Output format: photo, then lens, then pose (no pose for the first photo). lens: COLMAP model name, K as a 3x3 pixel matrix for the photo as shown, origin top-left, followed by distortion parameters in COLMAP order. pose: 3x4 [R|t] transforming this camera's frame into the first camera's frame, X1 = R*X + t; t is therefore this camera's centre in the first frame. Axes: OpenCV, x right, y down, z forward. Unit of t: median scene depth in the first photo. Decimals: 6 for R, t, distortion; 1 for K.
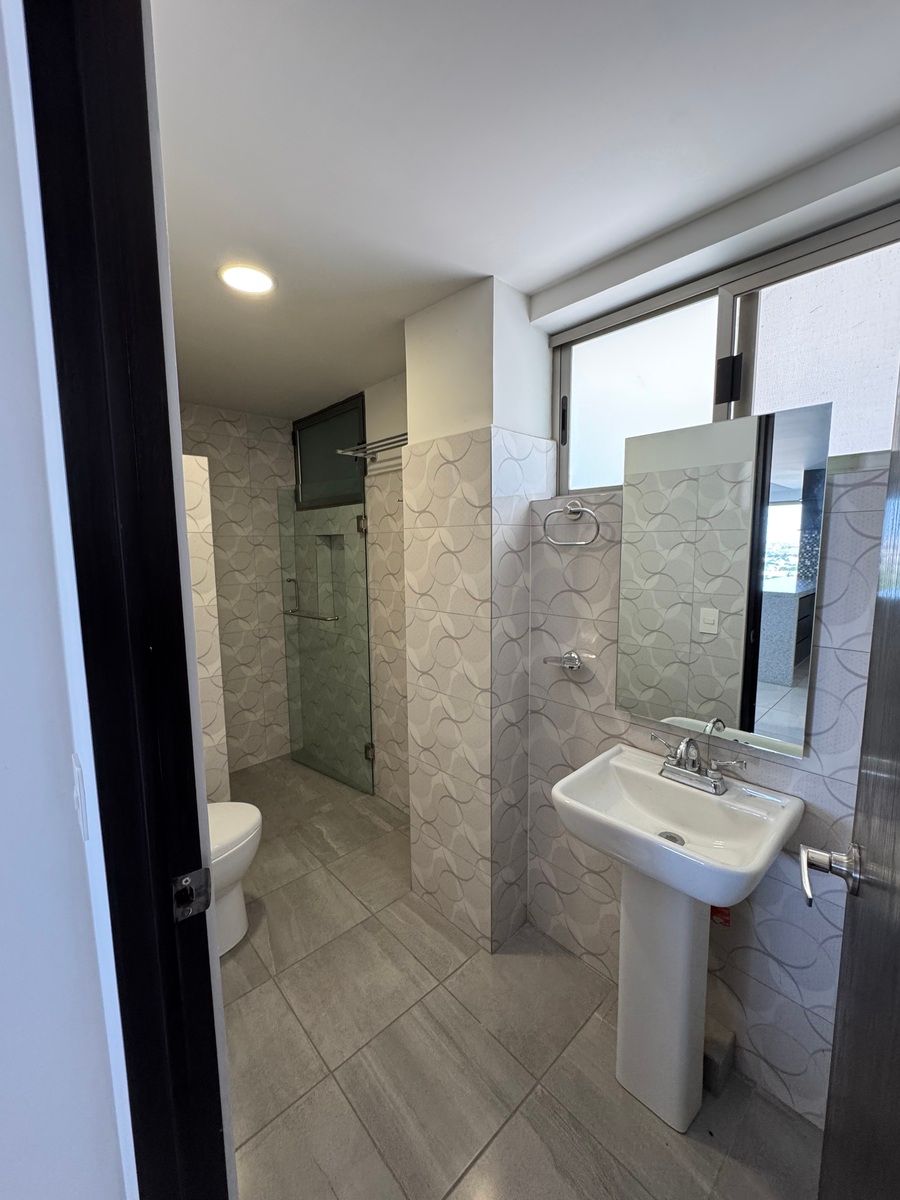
lens RADIAL K [[478.0, 0, 455.8], [0, 478.0, 599.1], [0, 0, 1]] dist [-0.004339, 0.001113]
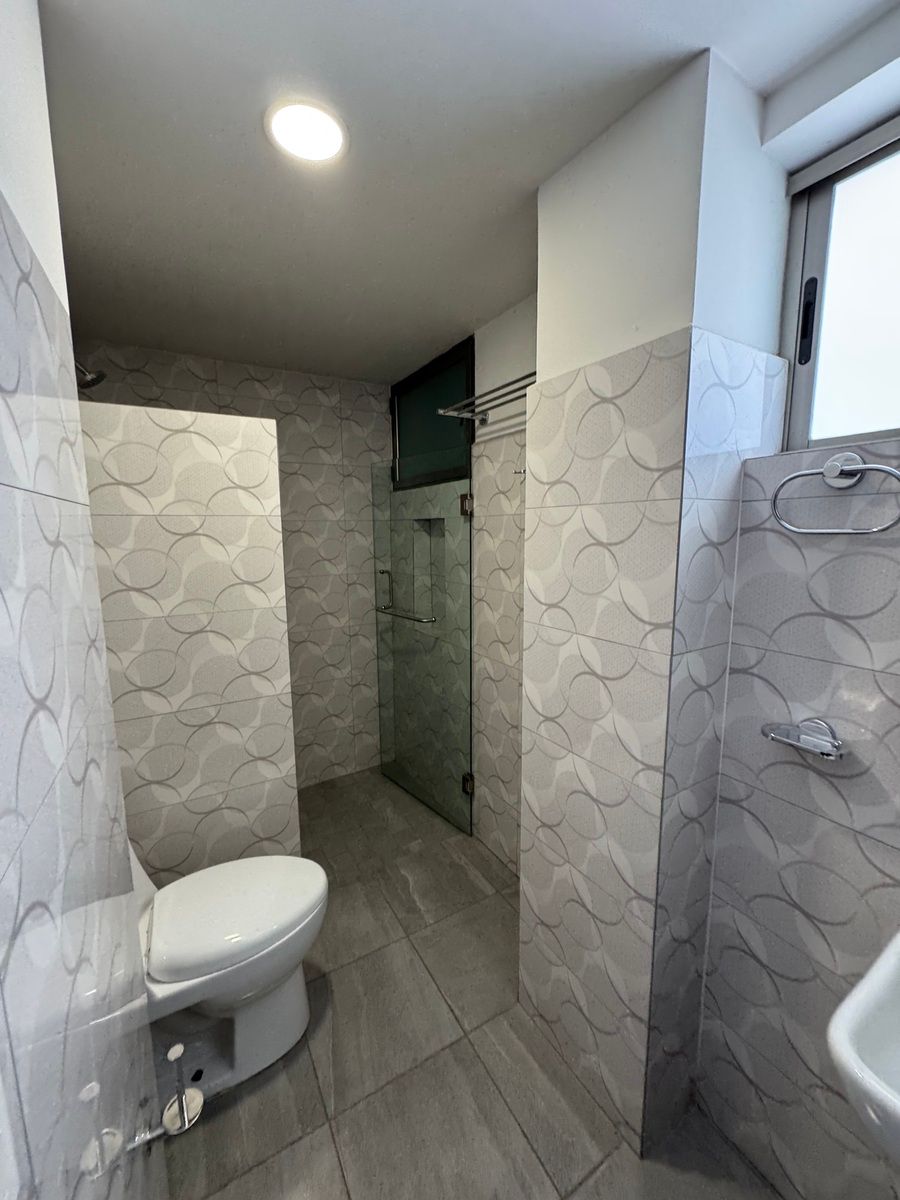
lens RADIAL K [[478.0, 0, 446.7], [0, 478.0, 599.2], [0, 0, 1]] dist [-0.004339, 0.001113]
pose [[0.972566, 0.034256, -0.230091, -0.057086], [-0.026861, 0.999019, 0.035197, -0.038626], [0.231071, -0.028051, 0.972532, 0.303475]]
